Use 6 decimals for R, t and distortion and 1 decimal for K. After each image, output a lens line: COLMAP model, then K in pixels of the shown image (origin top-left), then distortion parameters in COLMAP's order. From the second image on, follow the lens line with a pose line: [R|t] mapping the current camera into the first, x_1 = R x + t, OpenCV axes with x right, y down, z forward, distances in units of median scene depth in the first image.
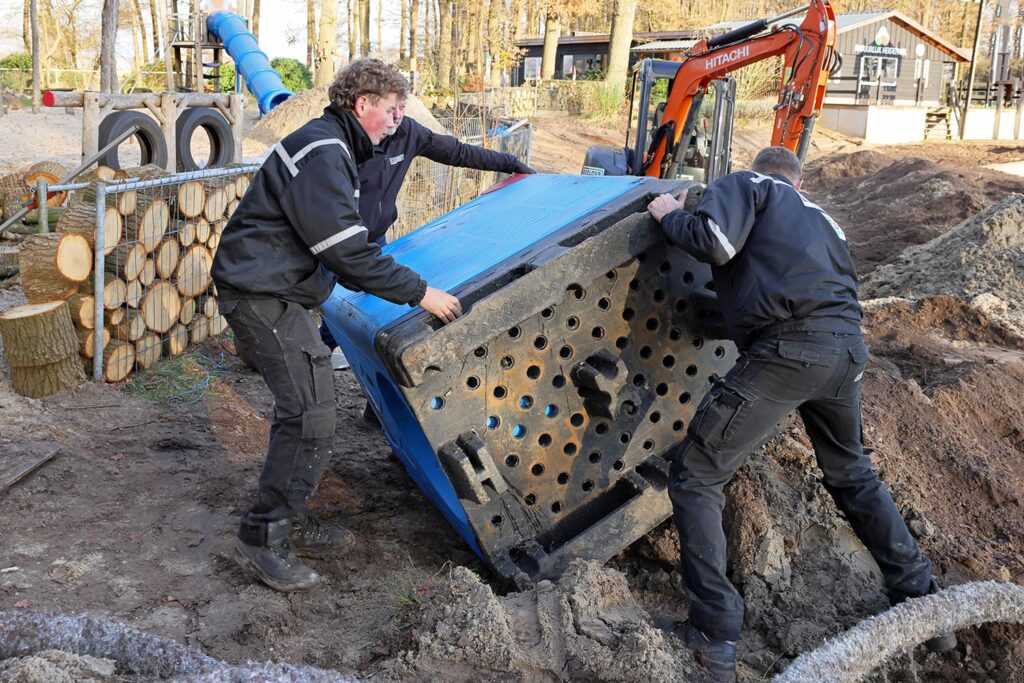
lens RADIAL K [[948.2, 0, 512.0], [0, 948.2, 341.5], [0, 0, 1]] dist [-0.052567, 0.023655]
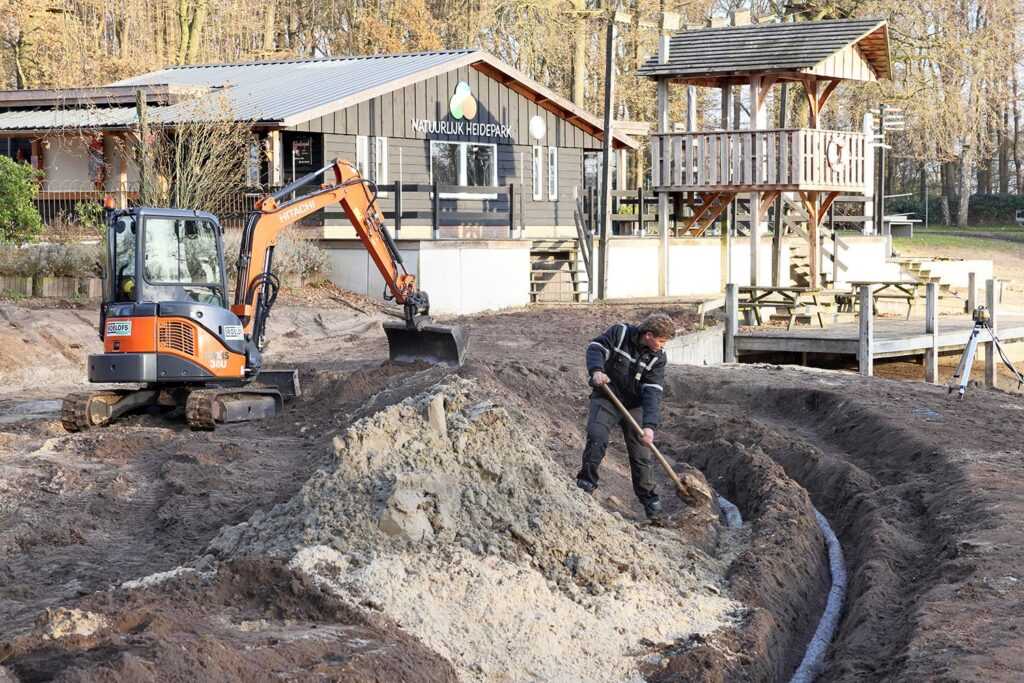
lens RADIAL K [[2228.5, 0, 512.0], [0, 2228.5, 341.5], [0, 0, 1]] dist [0.431971, 0.040619]
pose [[0.942587, -0.043222, 0.331152, 0.102377], [0.109080, 0.977051, -0.182957, 0.077888], [-0.315644, 0.208575, 0.925670, -0.344843]]
